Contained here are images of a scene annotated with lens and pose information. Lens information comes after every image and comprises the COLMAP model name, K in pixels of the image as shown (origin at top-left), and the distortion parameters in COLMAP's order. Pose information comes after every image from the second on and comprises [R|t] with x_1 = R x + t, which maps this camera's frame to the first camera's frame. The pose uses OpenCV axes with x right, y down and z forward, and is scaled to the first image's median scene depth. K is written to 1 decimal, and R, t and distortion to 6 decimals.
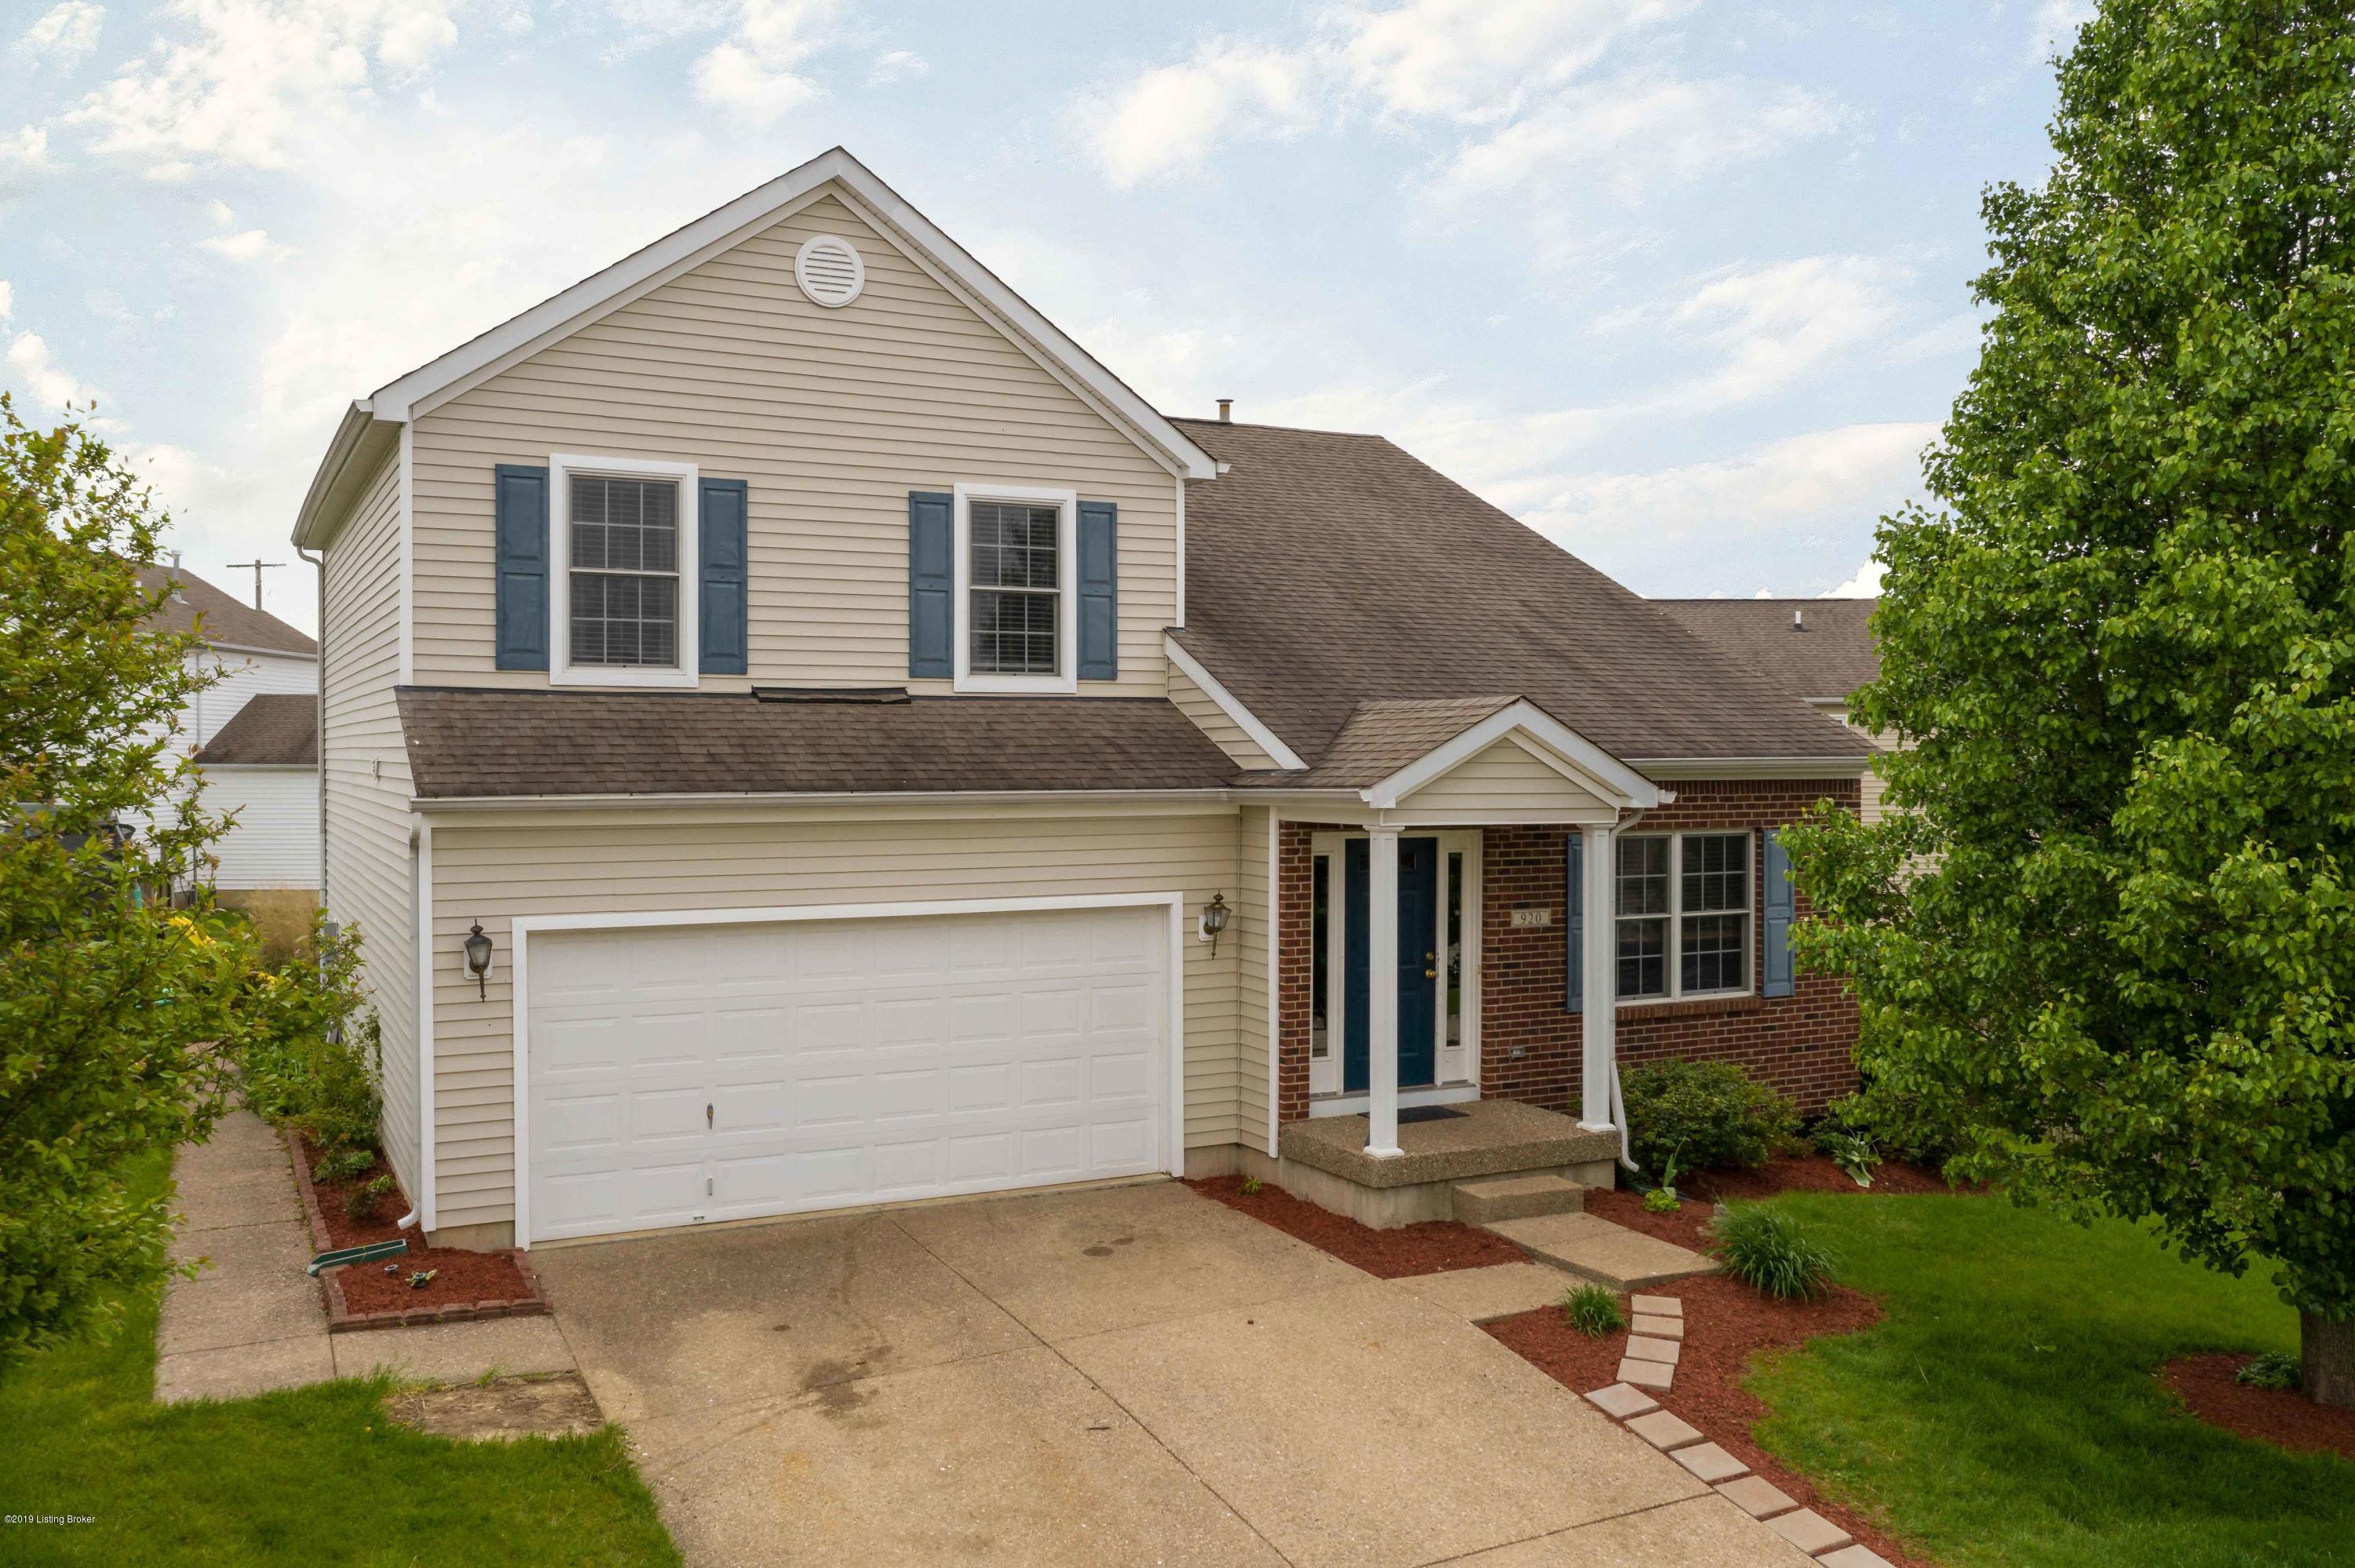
lens RADIAL K [[1911.6, 0, 1135.5], [0, 1911.6, 752.0], [0, 0, 1]] dist [-0.018852, -0.000317]
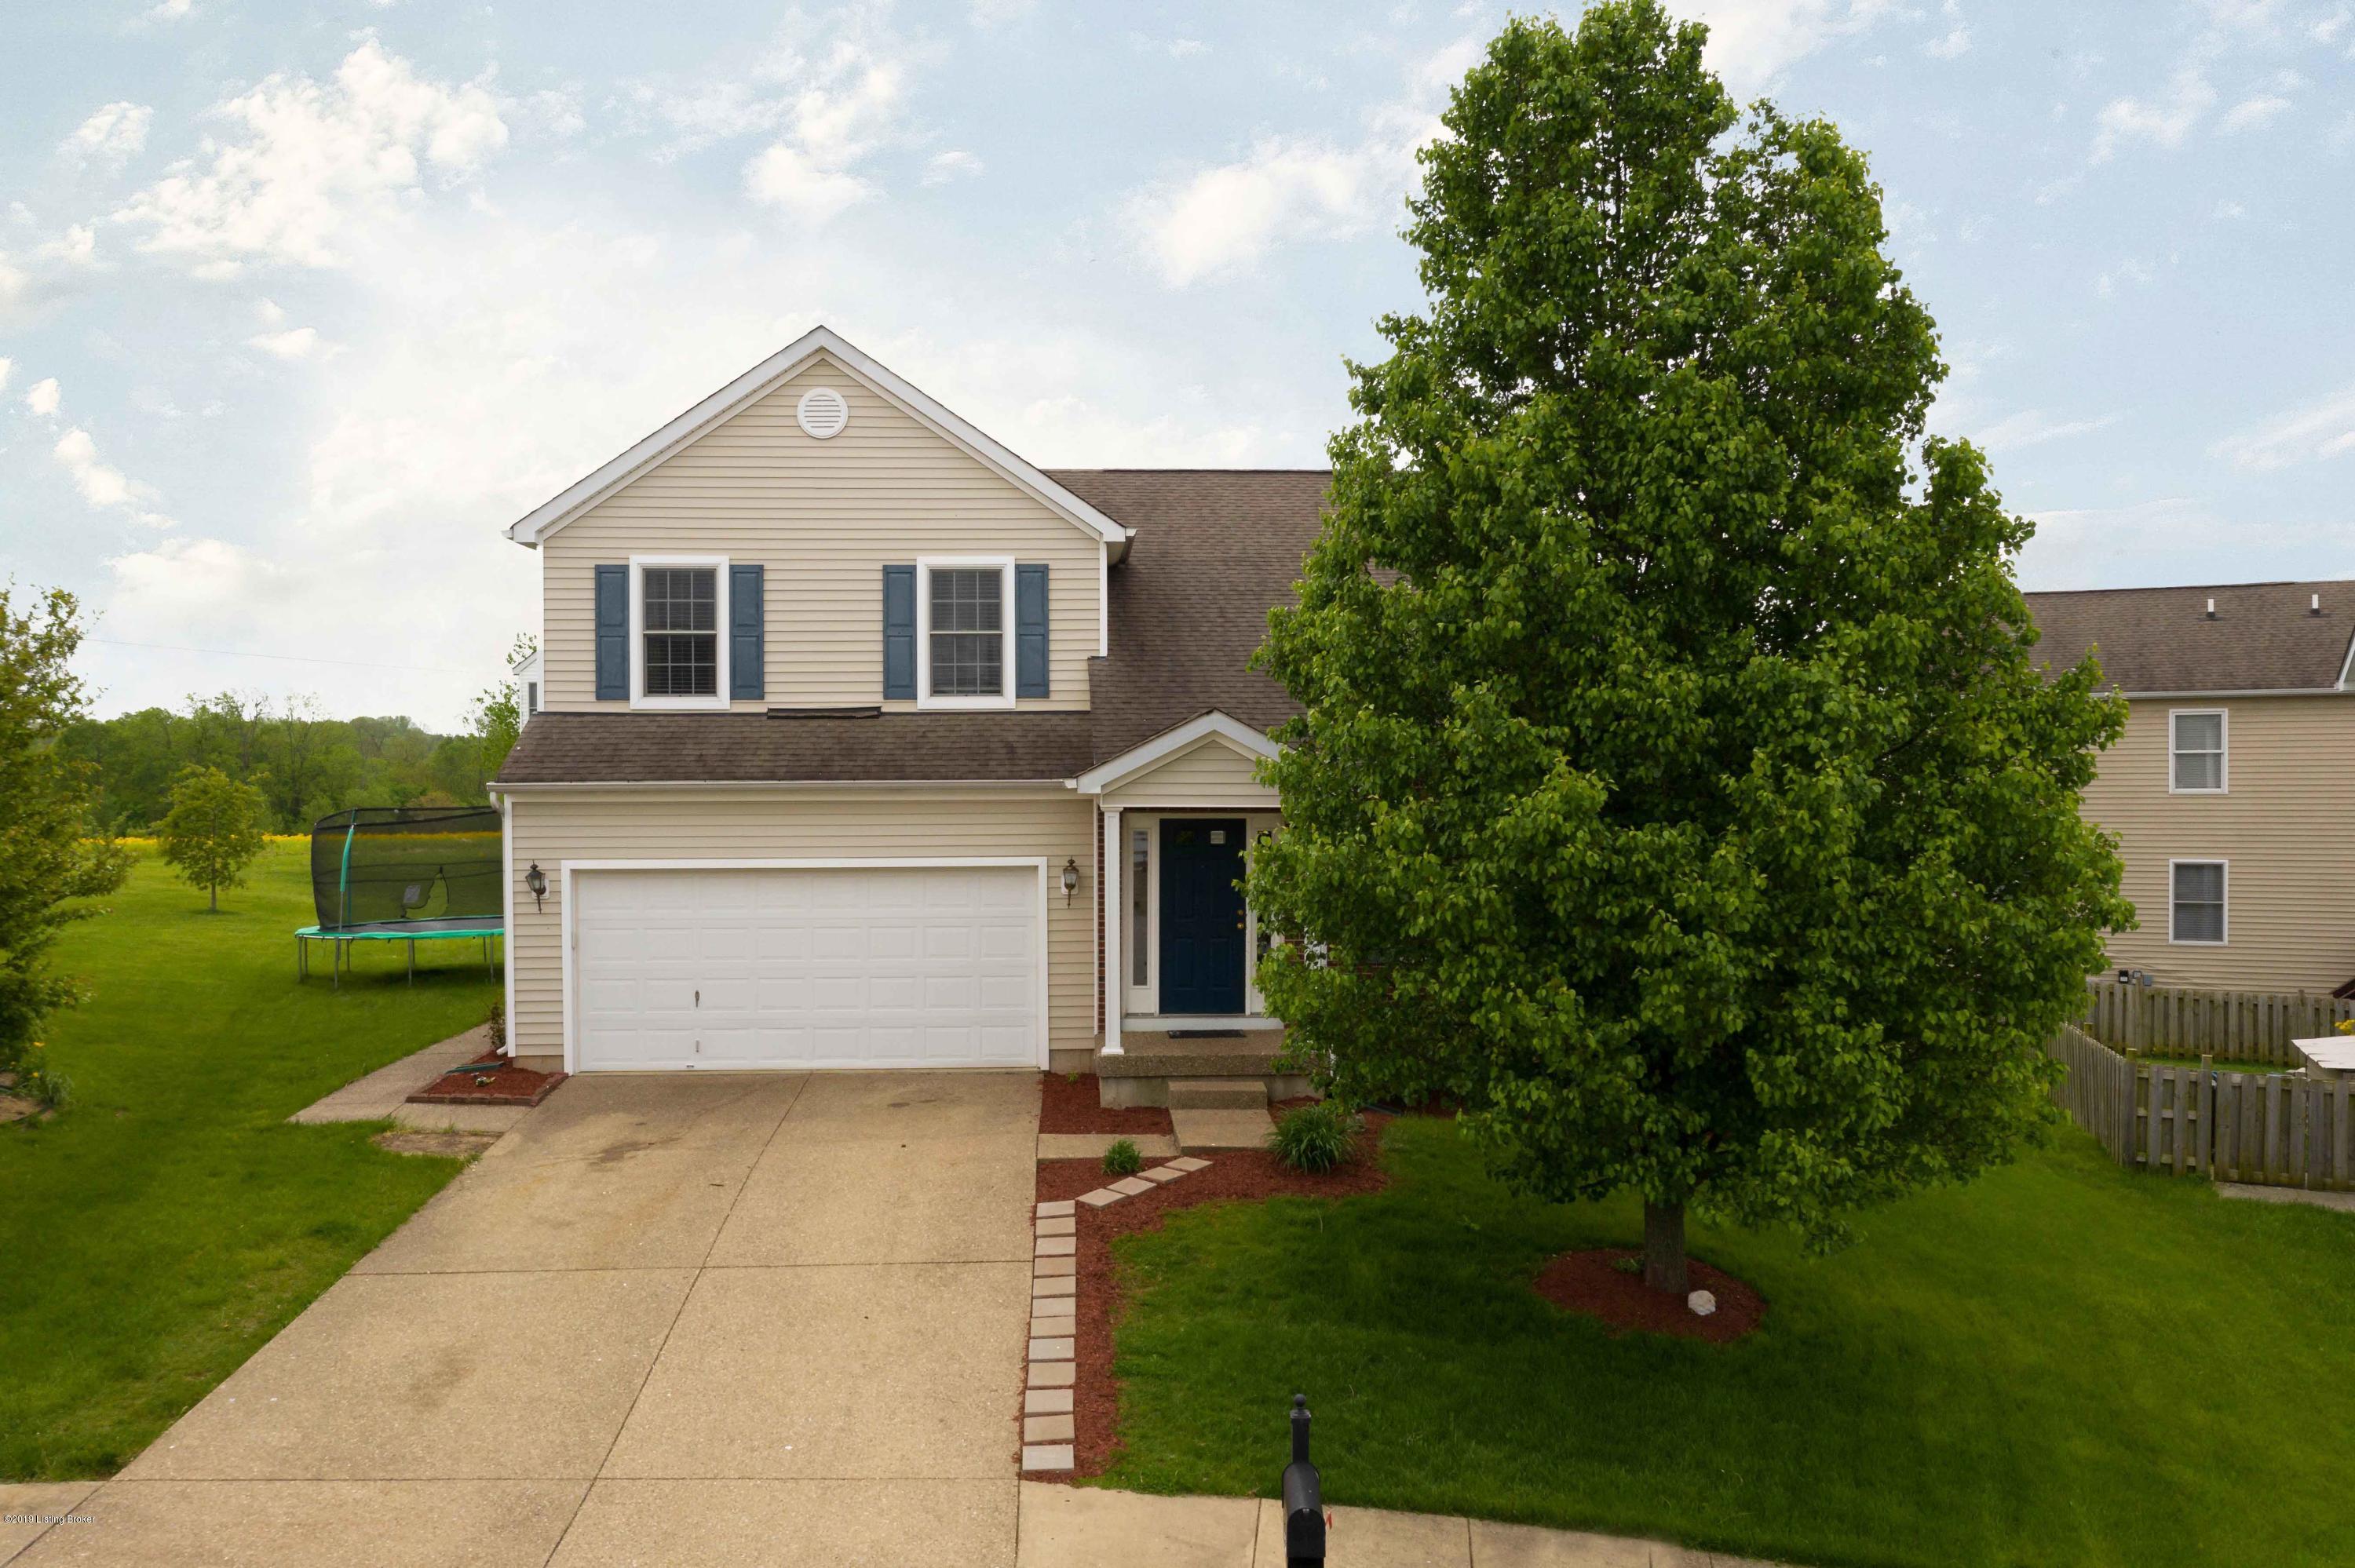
lens RADIAL K [[1911.6, 0, 1135.5], [0, 1911.6, 752.0], [0, 0, 1]] dist [-0.018852, -0.000317]
pose [[0.909012, -0.004058, -0.416749, 0.662004], [0.004027, 0.999991, -0.000954, 0.001360], [0.416750, -0.000811, 0.909021, -0.195786]]
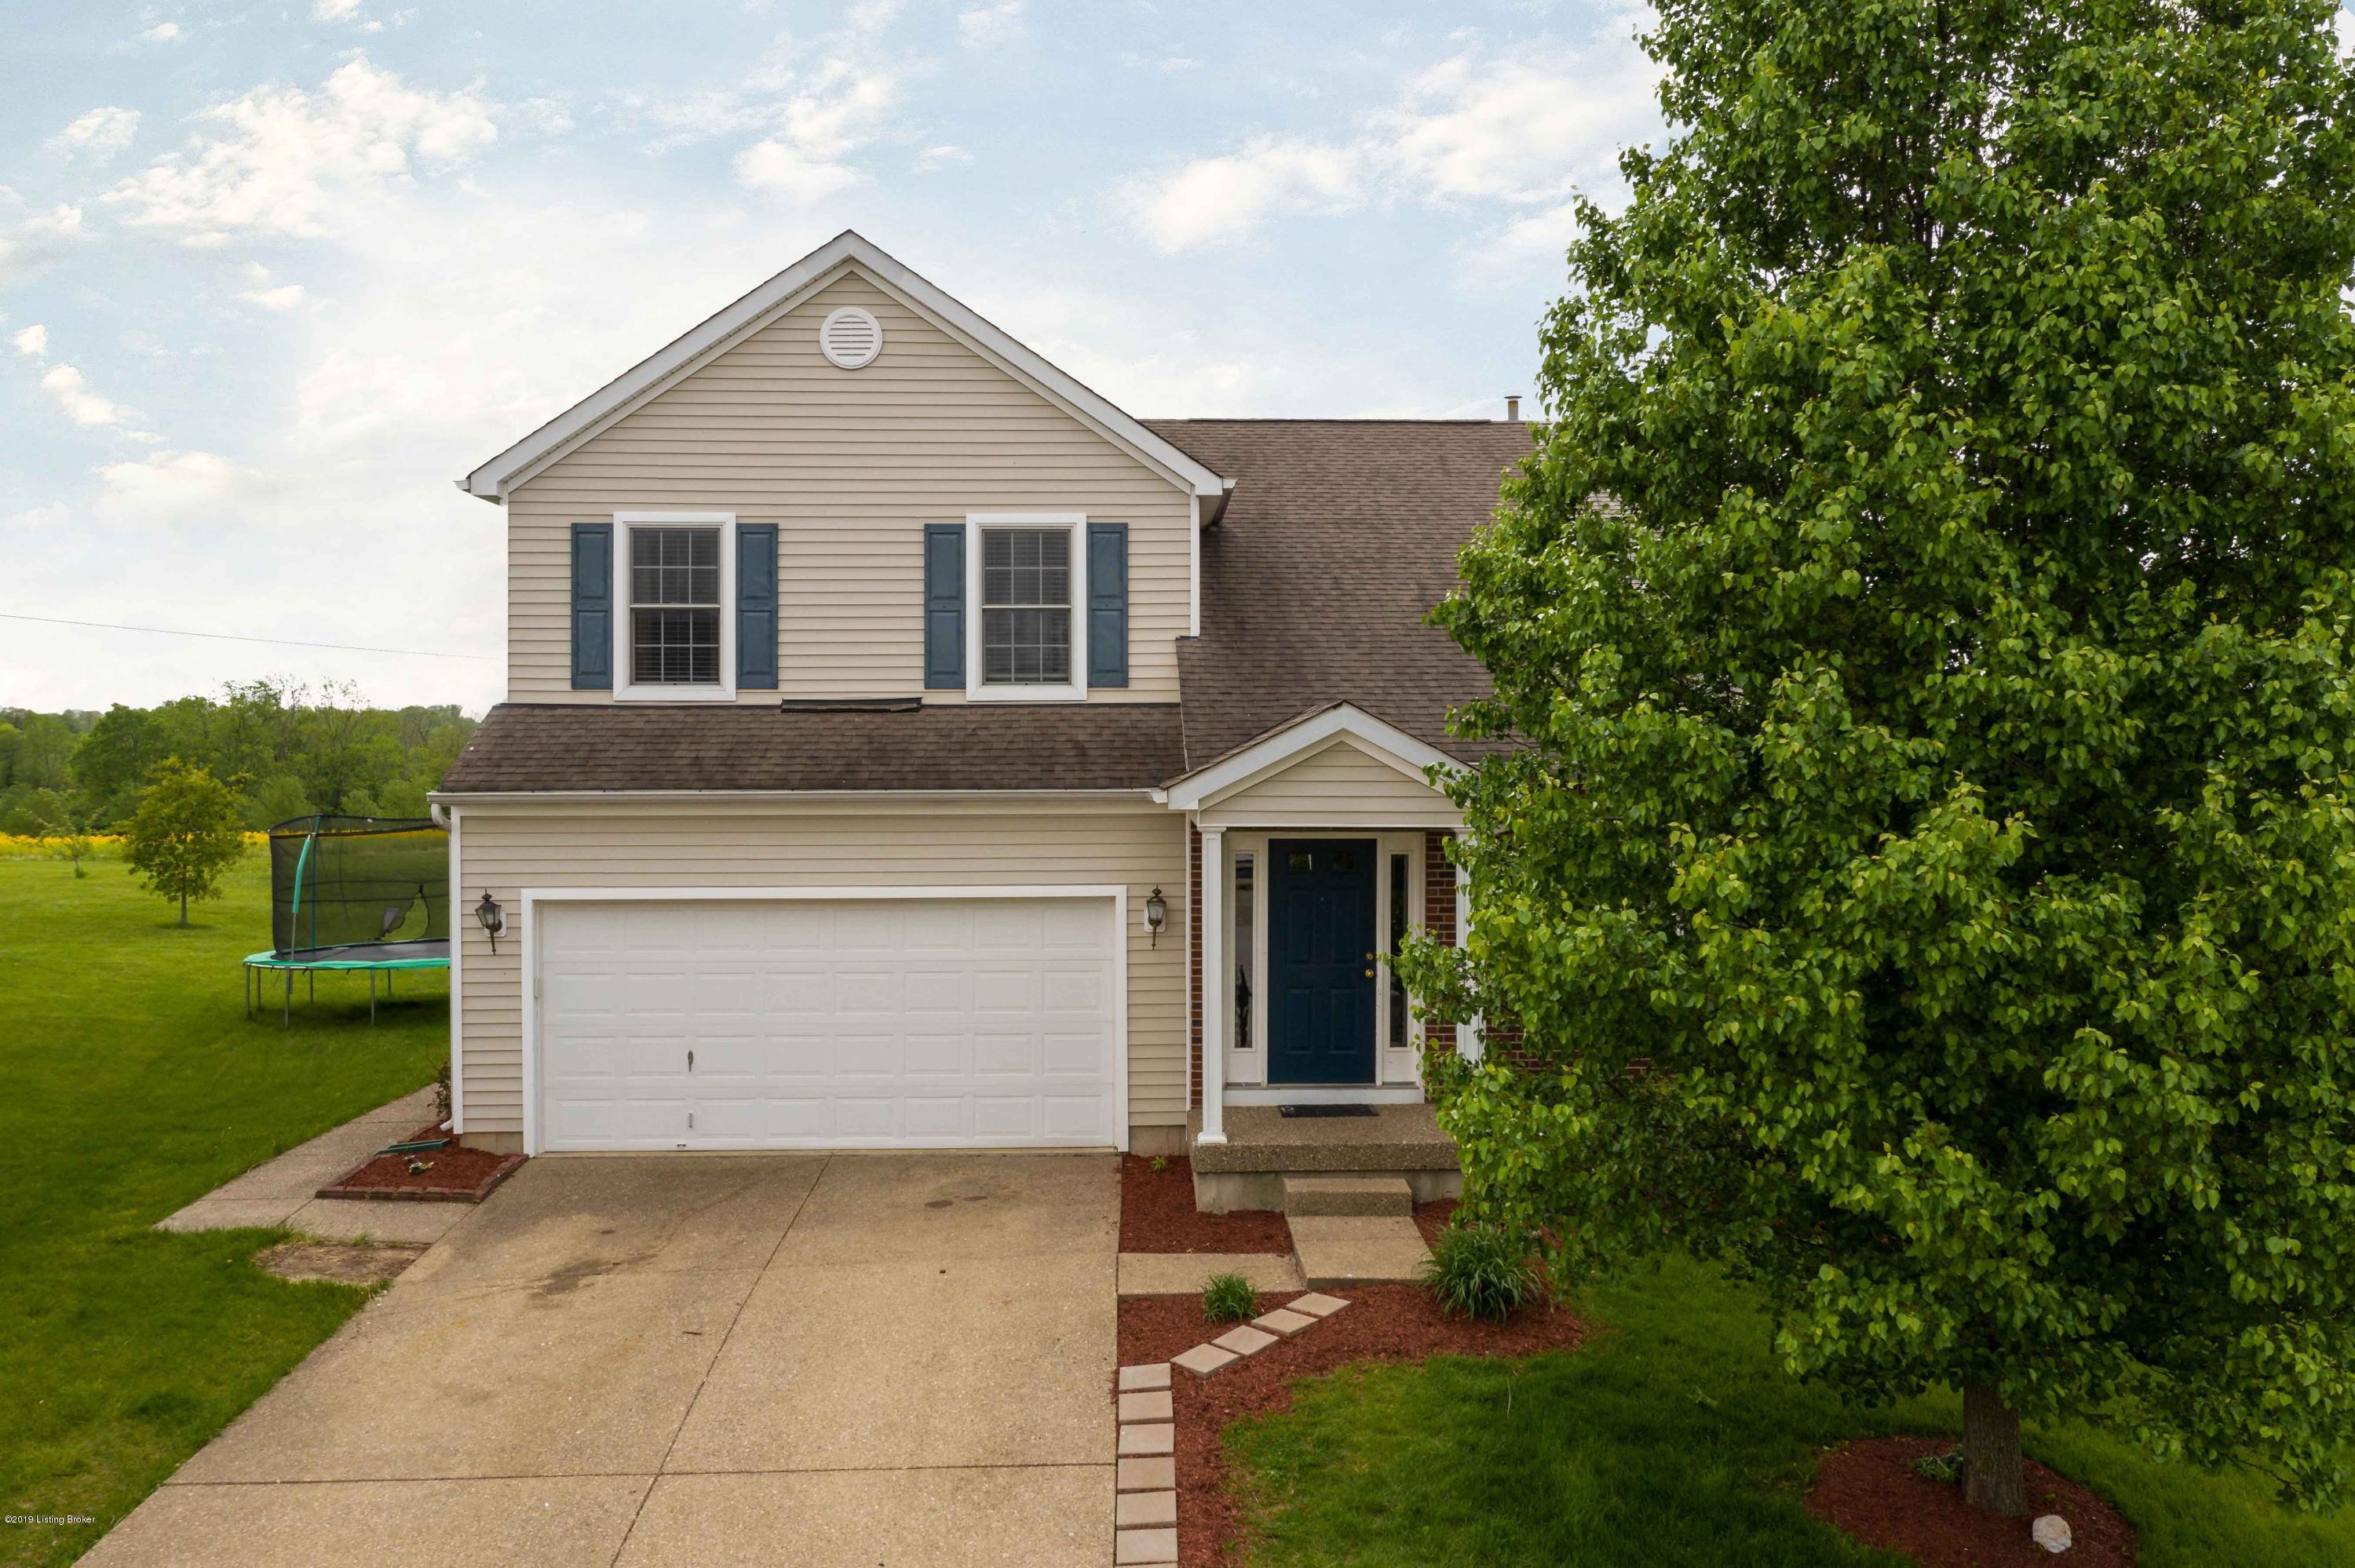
lens RADIAL K [[1941.9, 0, 1183.5], [0, 1941.9, 719.3], [0, 0, 1]] dist [-0.010766, 0.000845]
pose [[0.905573, -0.007935, -0.424115, 0.535666], [0.002617, 0.999911, -0.013119, -0.005776], [0.424182, 0.010770, 0.905513, 0.027475]]
